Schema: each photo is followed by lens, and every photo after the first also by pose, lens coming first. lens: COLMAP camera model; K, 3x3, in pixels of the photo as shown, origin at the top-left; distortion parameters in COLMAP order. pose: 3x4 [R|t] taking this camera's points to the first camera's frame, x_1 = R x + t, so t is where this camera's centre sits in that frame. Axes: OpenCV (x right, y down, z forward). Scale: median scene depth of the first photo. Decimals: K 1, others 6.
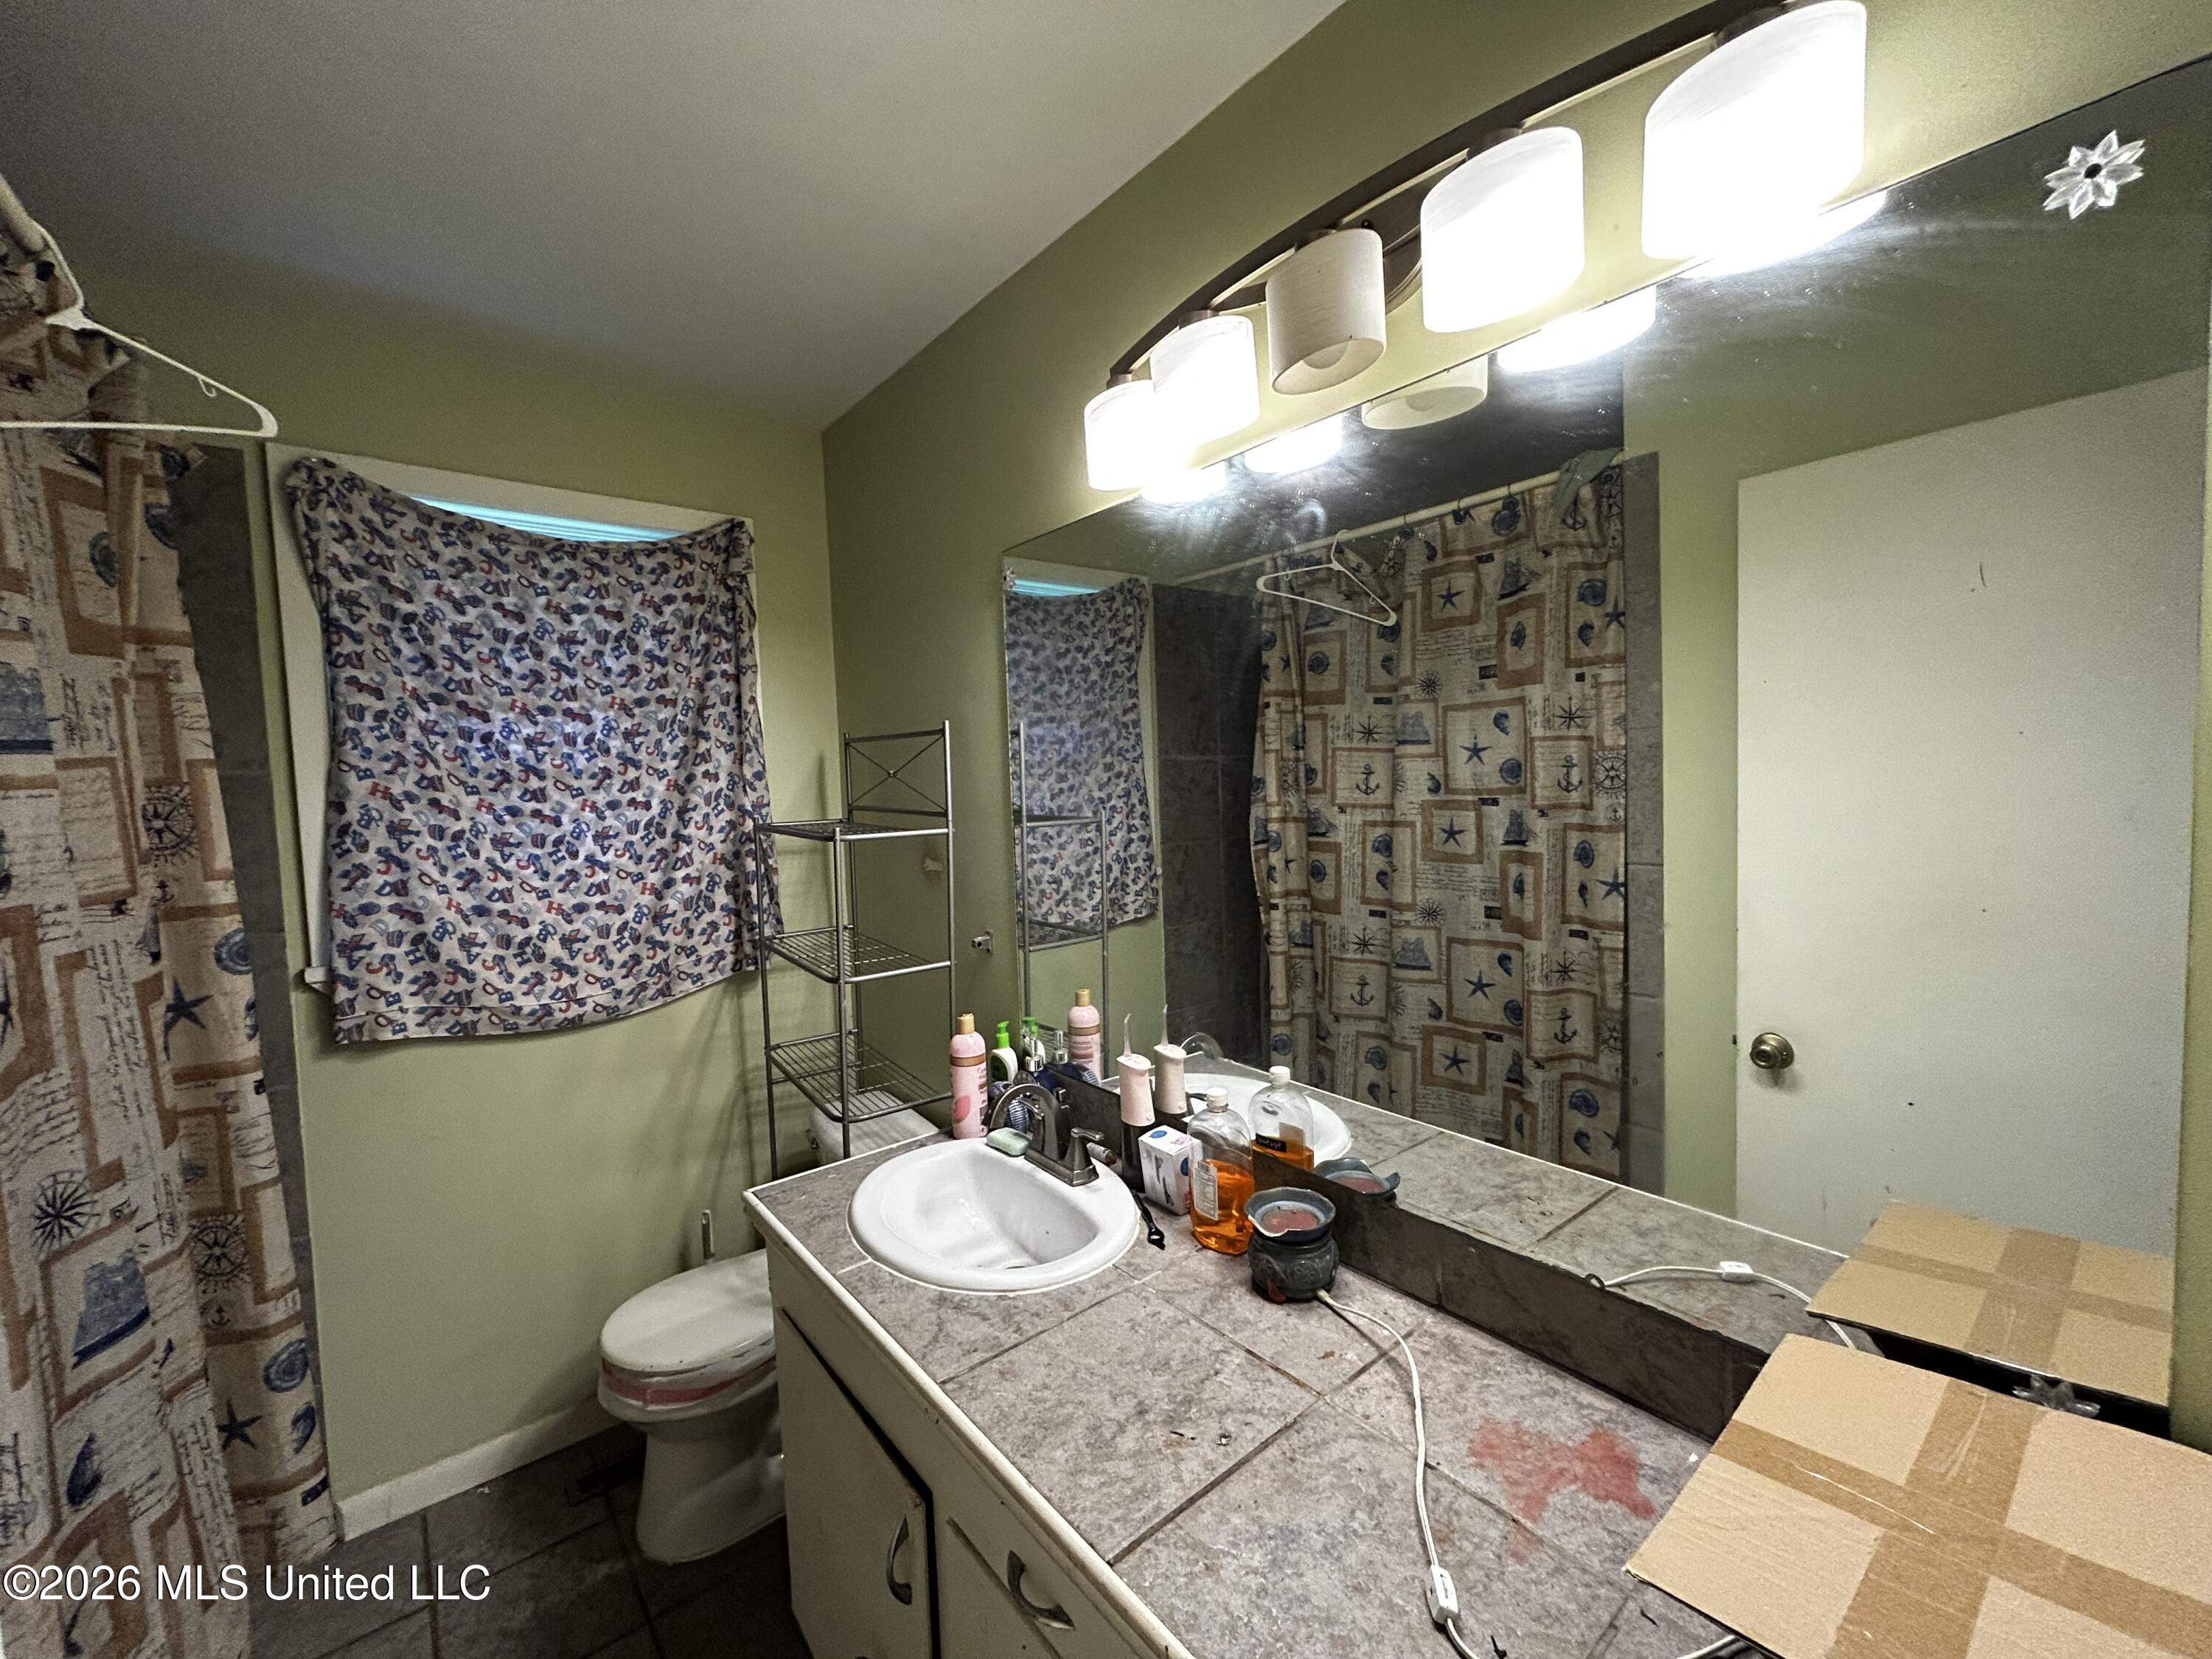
lens RADIAL K [[891.4, 0, 1098.2], [0, 891.4, 828.8], [0, 0, 1]] dist [-0.000008, 0.000084]
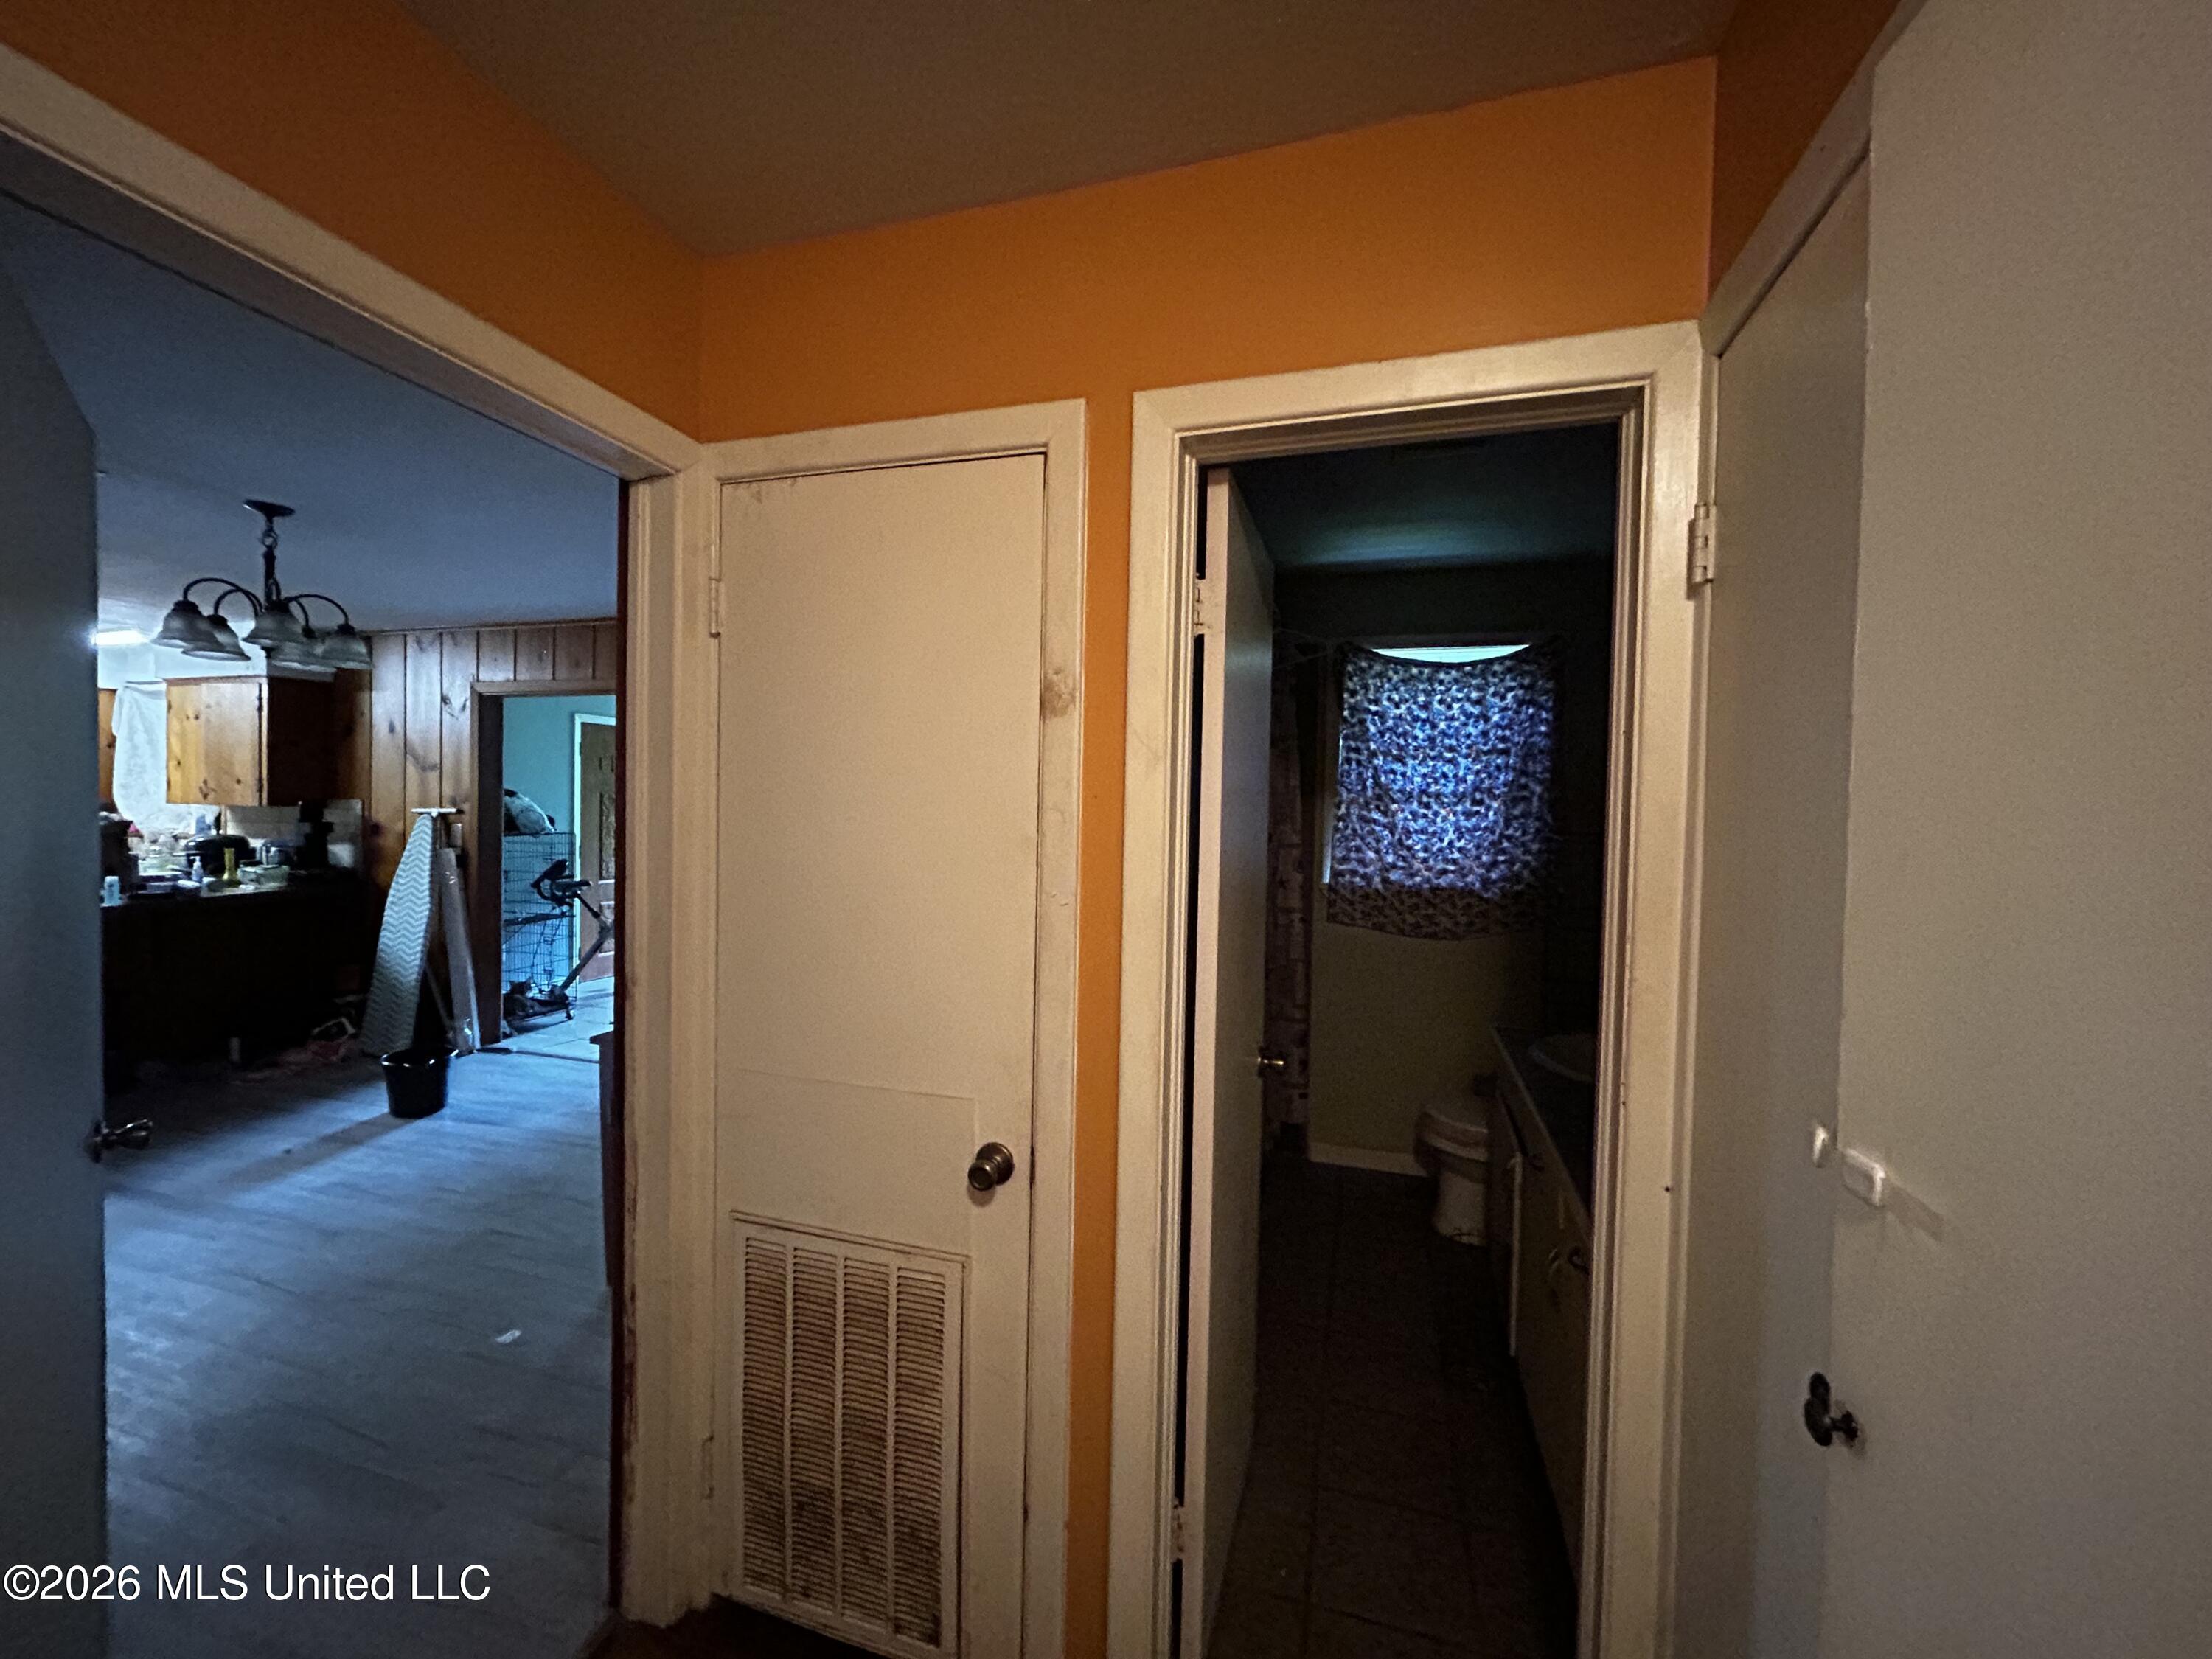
lens RADIAL K [[891.4, 0, 1105.6], [0, 891.4, 821.6], [0, 0, 1]] dist [-0.000008, 0.000084]
pose [[0.552964, 0.060746, -0.830988, 0.507403], [-0.082969, 0.996396, 0.017628, 0.016045], [0.829064, 0.059199, 0.556011, -0.532592]]
